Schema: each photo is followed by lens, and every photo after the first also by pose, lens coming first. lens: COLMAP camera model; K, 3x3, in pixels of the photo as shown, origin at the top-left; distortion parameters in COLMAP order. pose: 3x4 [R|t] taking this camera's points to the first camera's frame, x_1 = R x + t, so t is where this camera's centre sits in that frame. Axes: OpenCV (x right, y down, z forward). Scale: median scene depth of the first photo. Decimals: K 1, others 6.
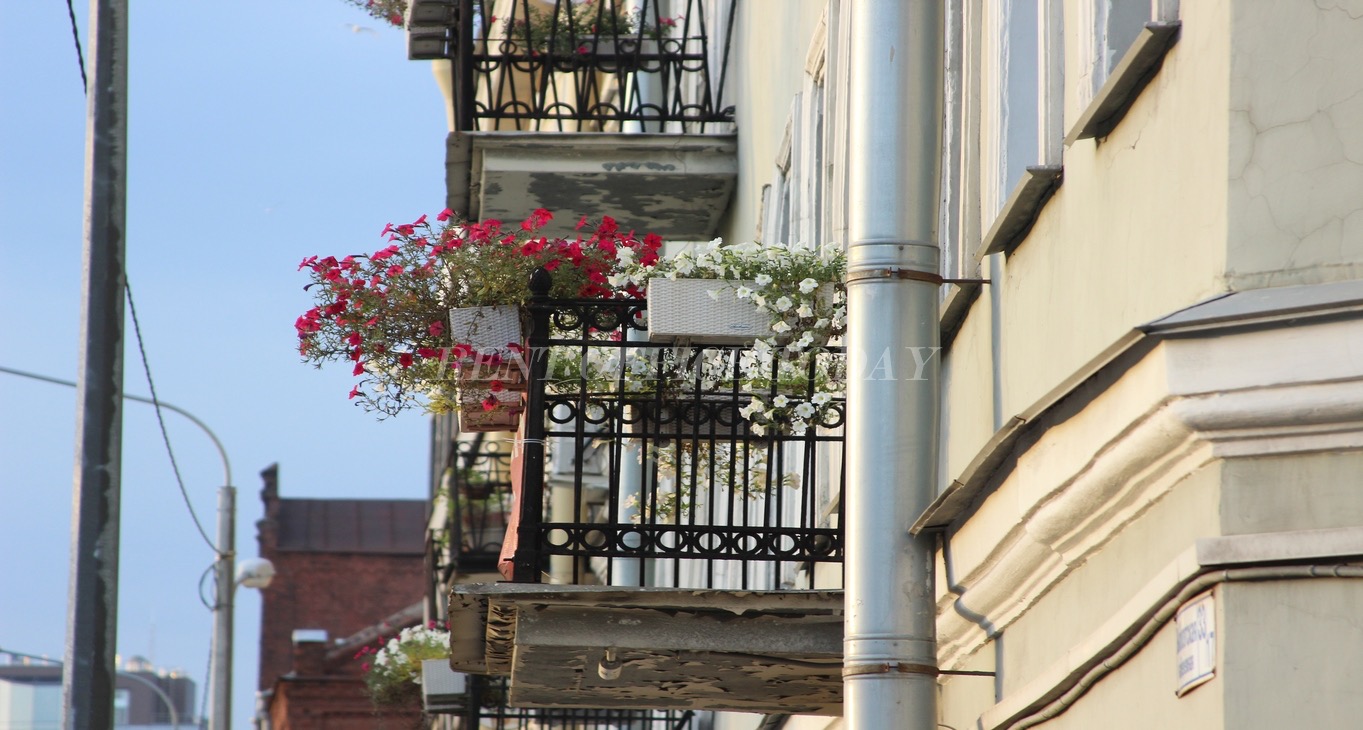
lens RADIAL K [[7545.0, 0, 682.0], [0, 7545.0, 206.3], [0, 0, 1]] dist [1.253002, -4.173942]
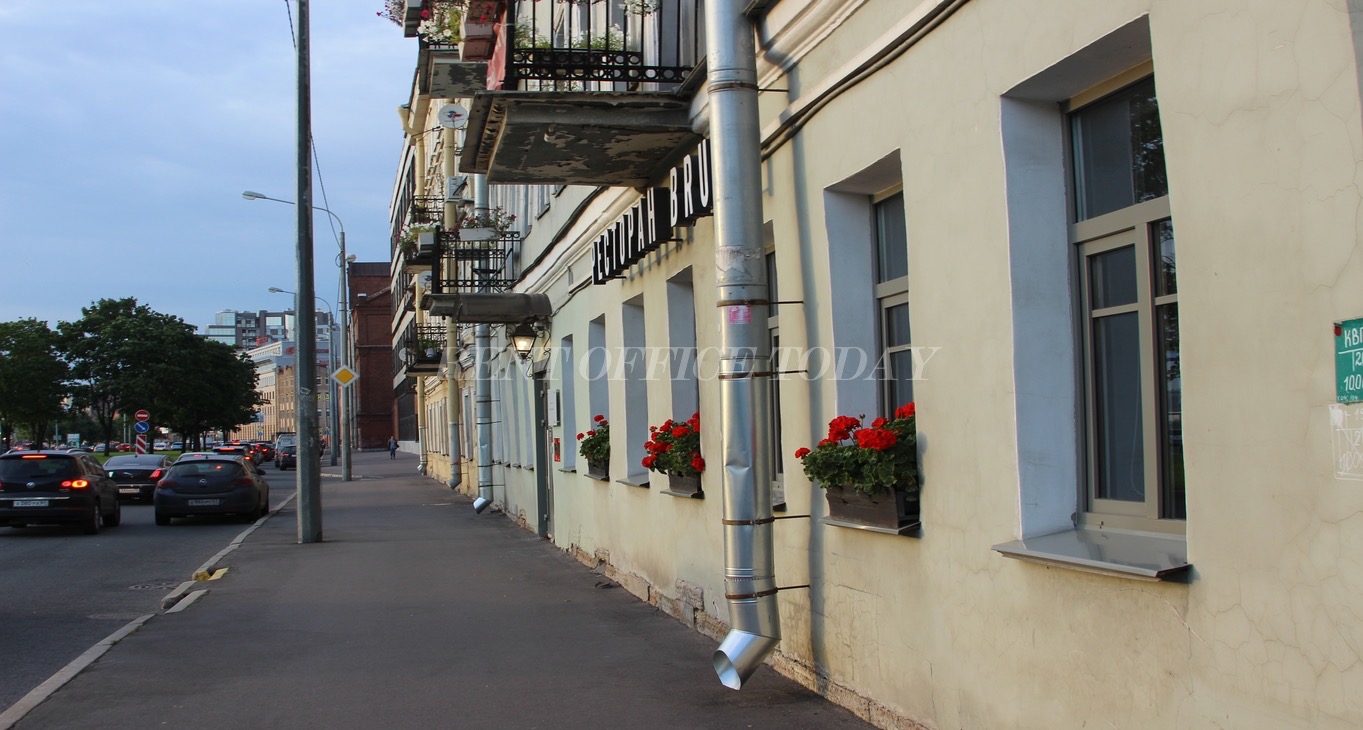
lens RADIAL K [[1795.8, 0, 681.5], [0, 1795.8, 365.0], [0, 0, 1]] dist [-0.153989, -0.014313]
pose [[0.991230, -0.033347, 0.127870, -0.038795], [0.021242, 0.995262, 0.094885, 0.078044], [-0.130428, -0.091336, 0.987242, 0.510040]]
